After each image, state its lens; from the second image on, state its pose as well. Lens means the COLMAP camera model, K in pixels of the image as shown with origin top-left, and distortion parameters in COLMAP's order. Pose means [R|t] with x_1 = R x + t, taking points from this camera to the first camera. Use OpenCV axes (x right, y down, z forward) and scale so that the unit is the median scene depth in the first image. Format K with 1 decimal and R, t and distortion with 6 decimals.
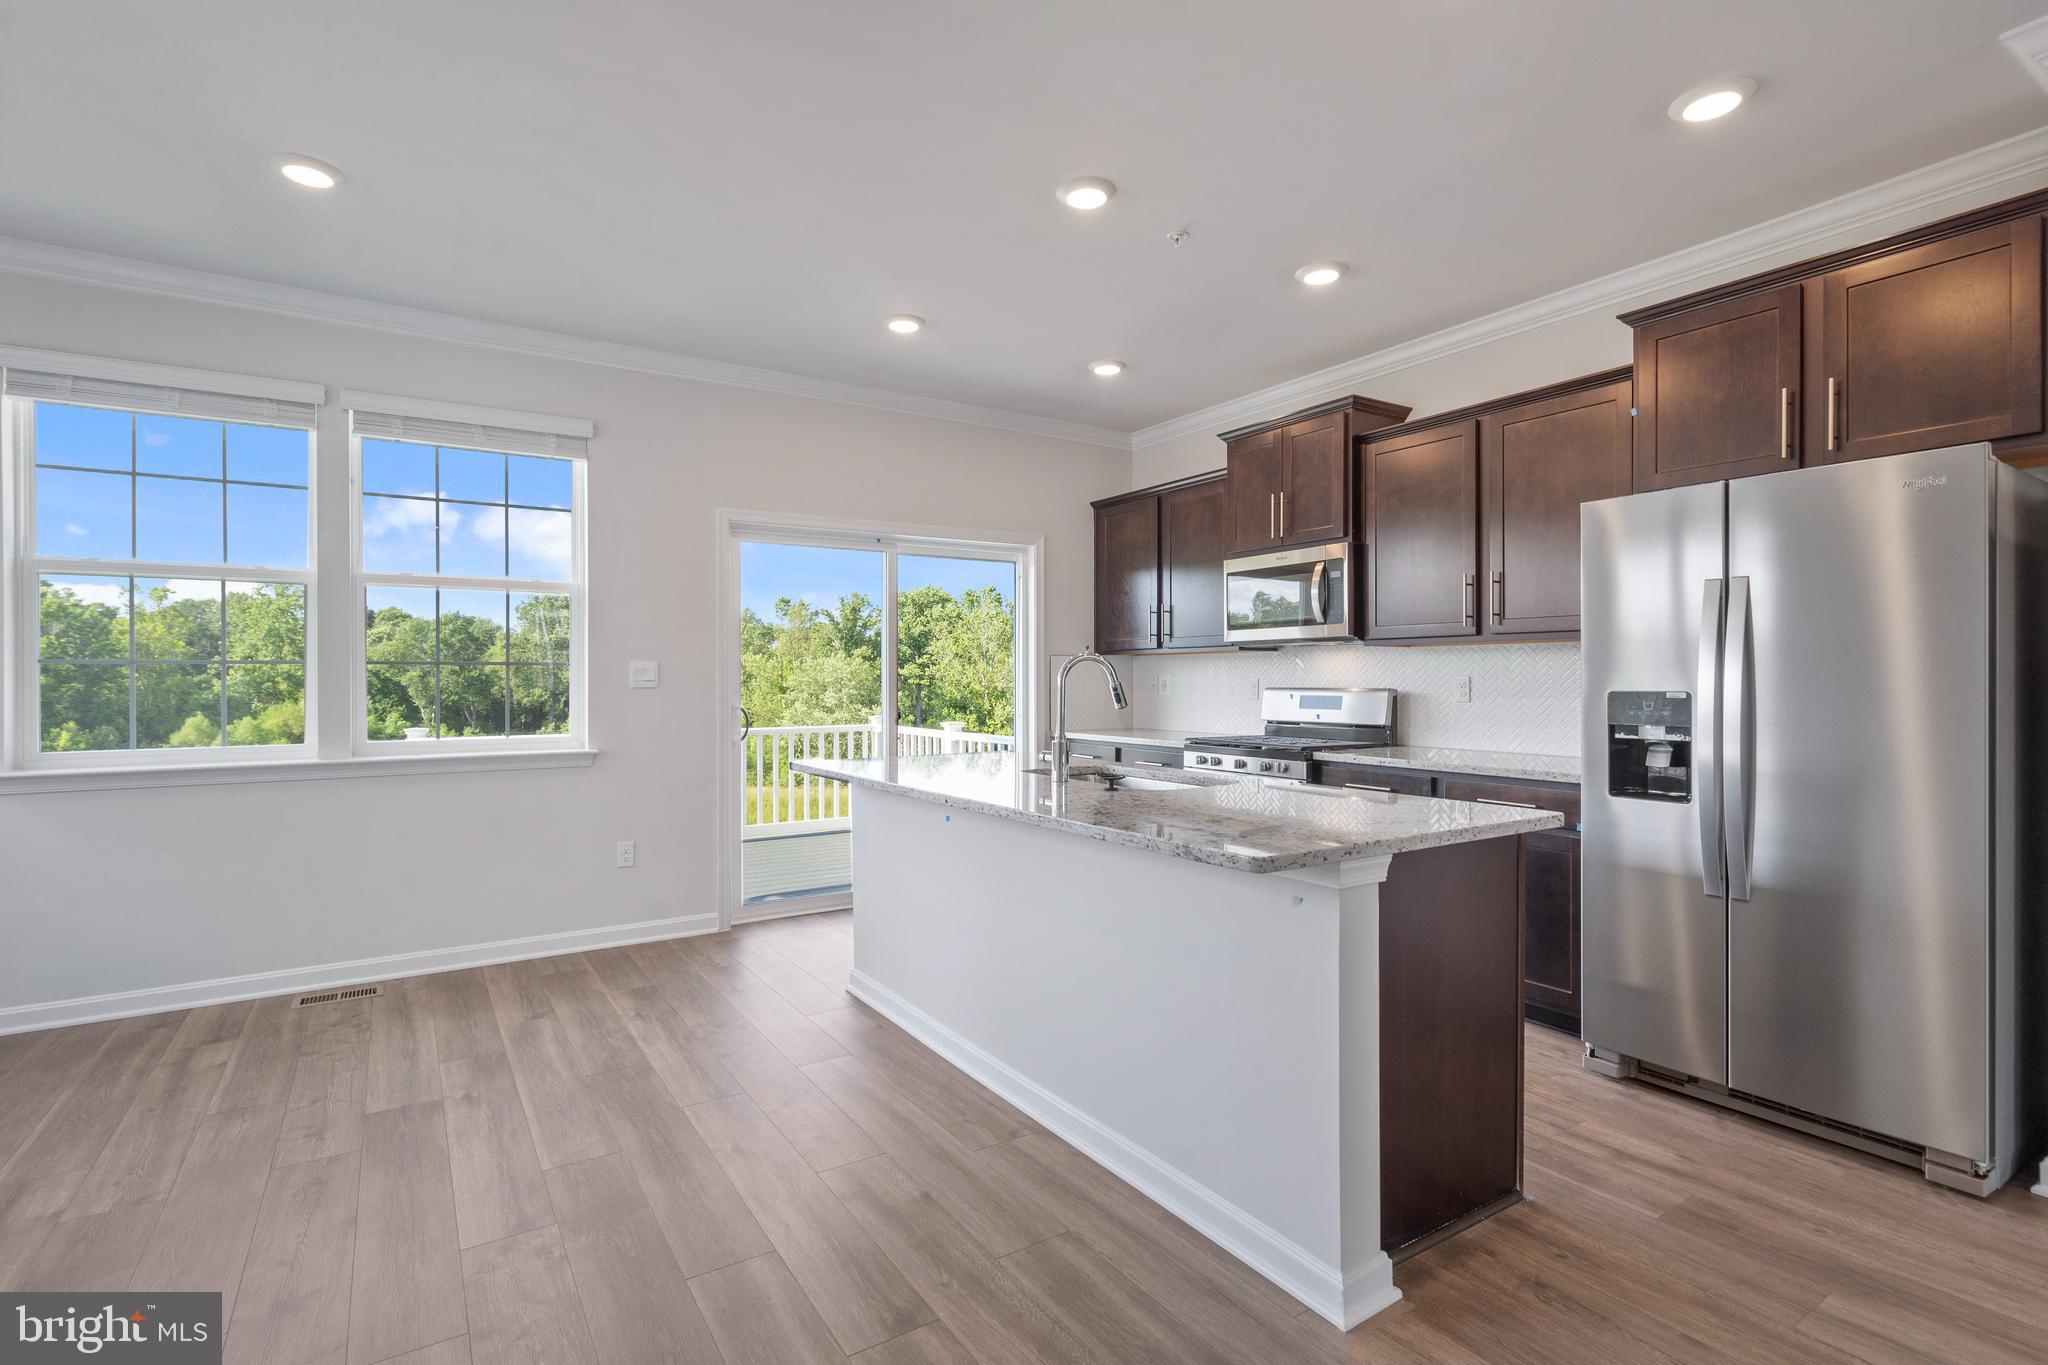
lens RADIAL K [[937.8, 0, 1007.6], [0, 937.8, 689.0], [0, 0, 1]] dist [0.005606, -0.001811]
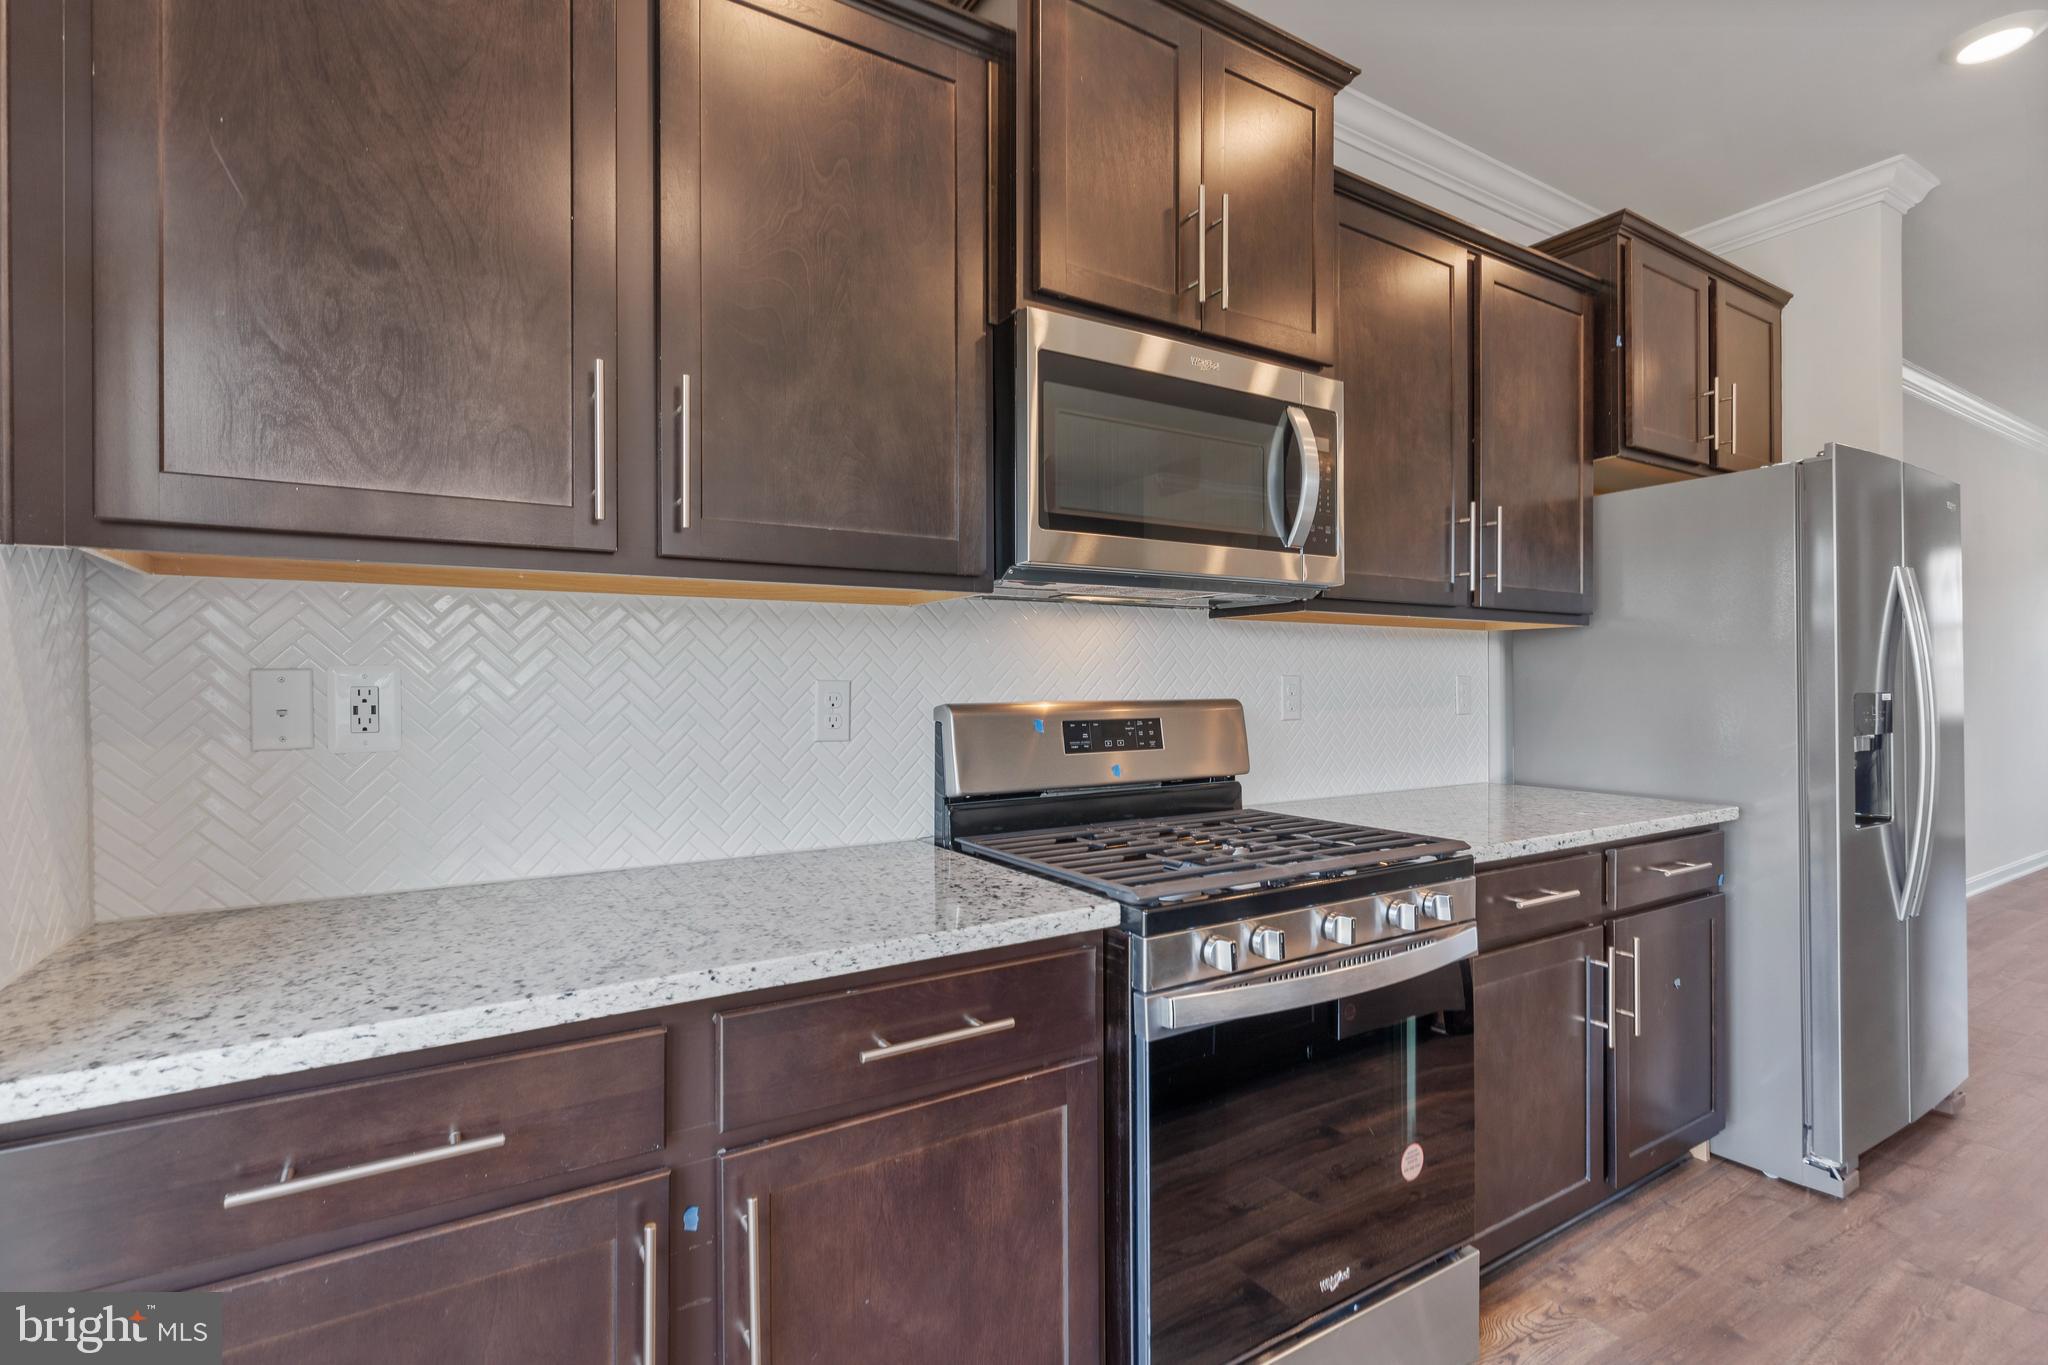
lens RADIAL K [[937.8, 0, 1016.2], [0, 937.8, 684.4], [0, 0, 1]] dist [0.005606, -0.001811]
pose [[0.019100, 0.003515, 0.999811, -0.218433], [0.014402, 0.999889, -0.003791, -0.018490], [-0.999714, 0.014472, 0.019047, 2.521762]]
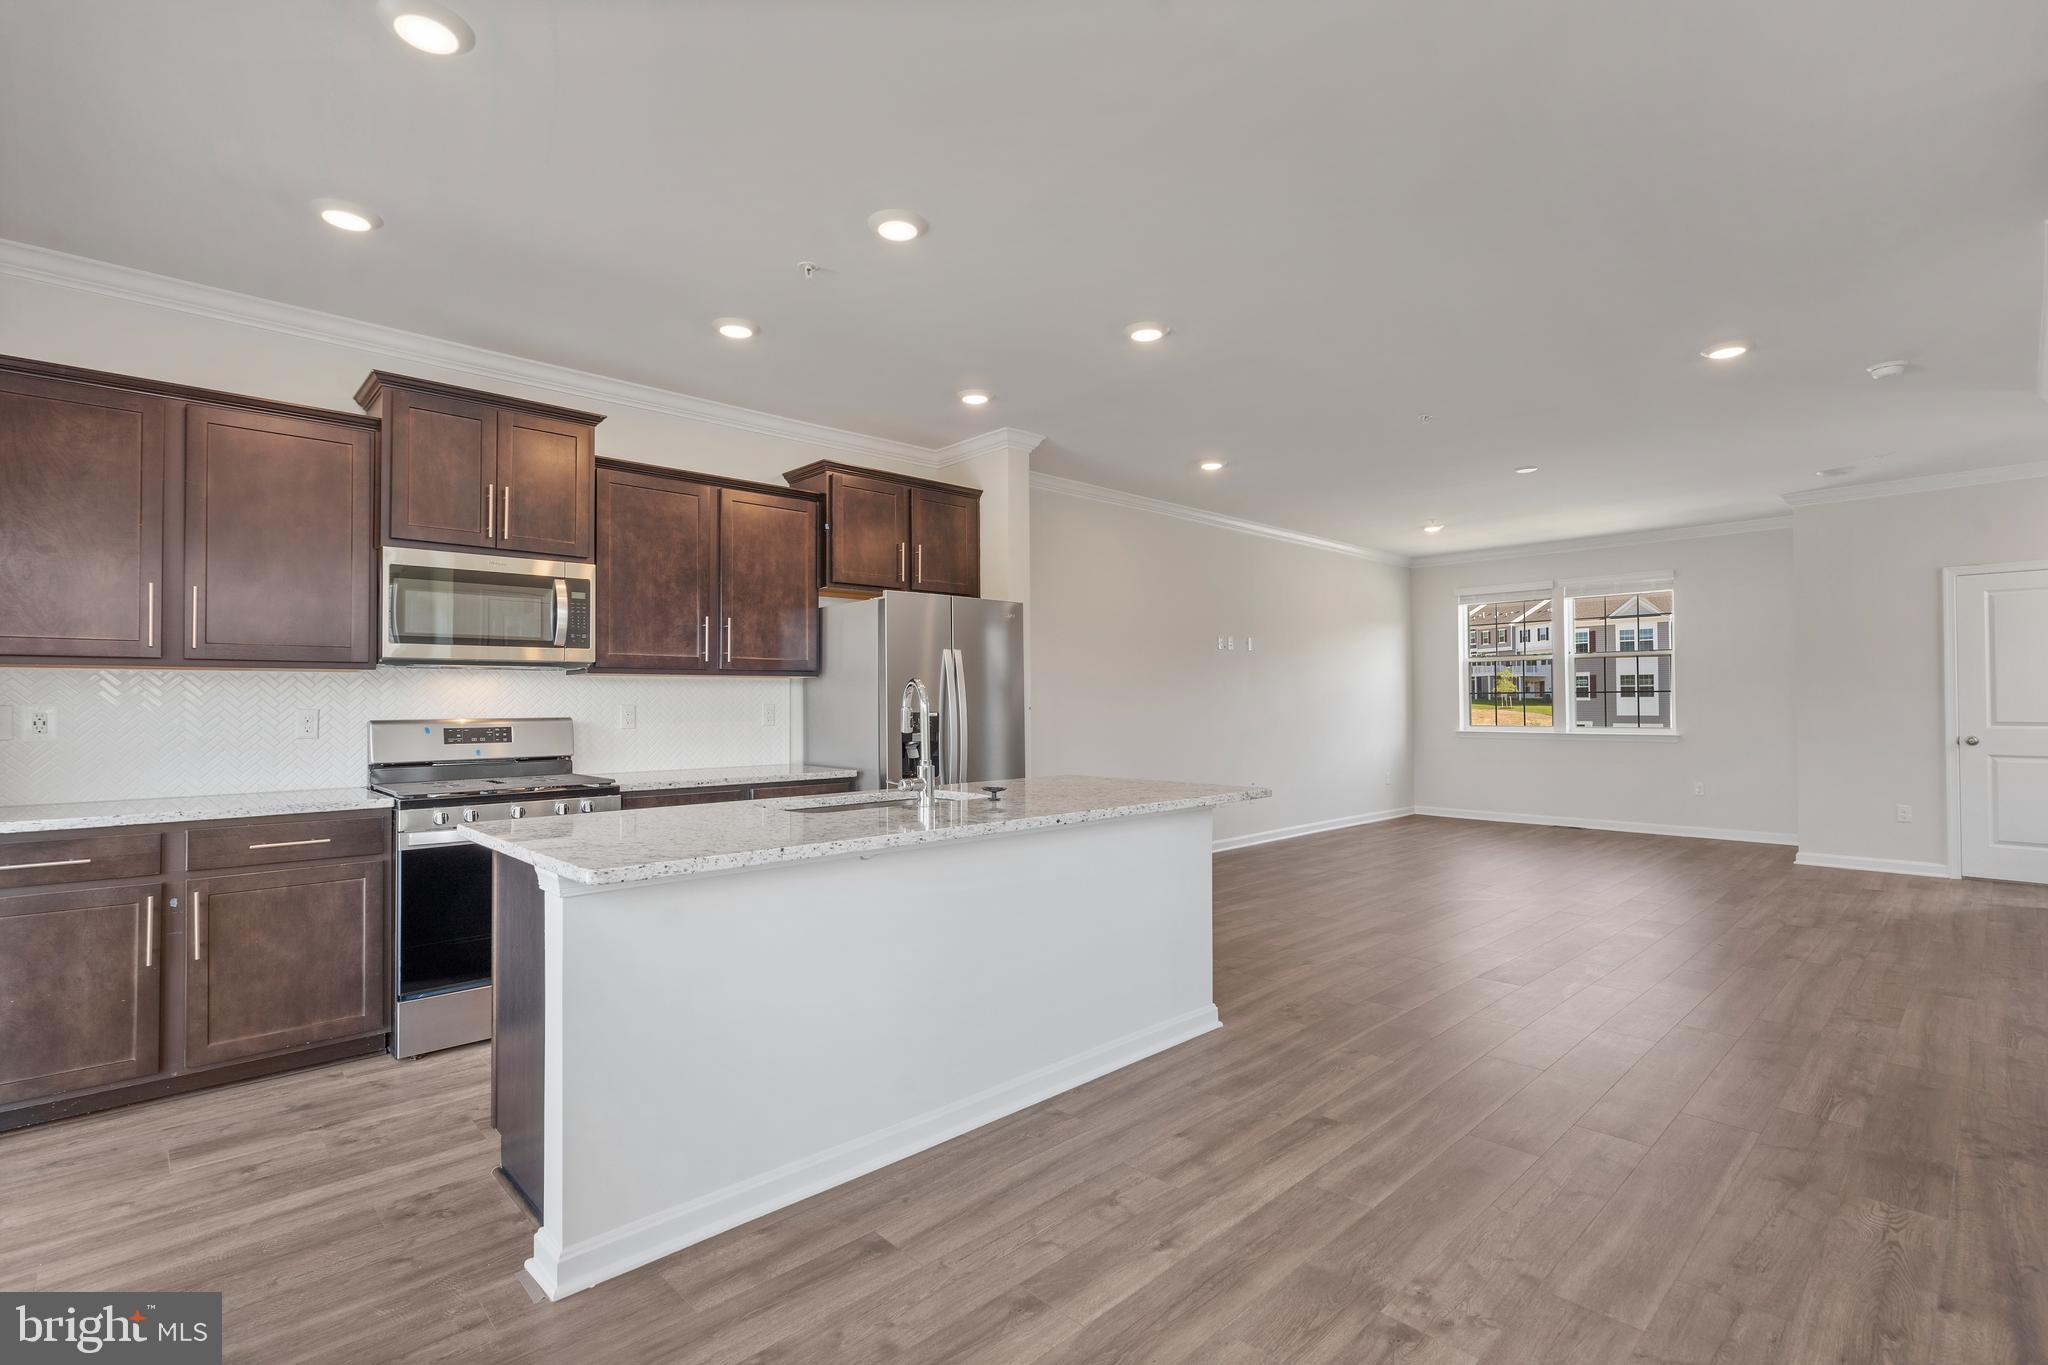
lens RADIAL K [[937.8, 0, 1012.7], [0, 937.8, 689.6], [0, 0, 1]] dist [0.005606, -0.001811]
pose [[-0.171017, 0.020311, 0.985059, -1.433320], [0.017563, 0.999691, -0.017563, -0.009310], [-0.985112, 0.014297, -0.171321, 1.631269]]
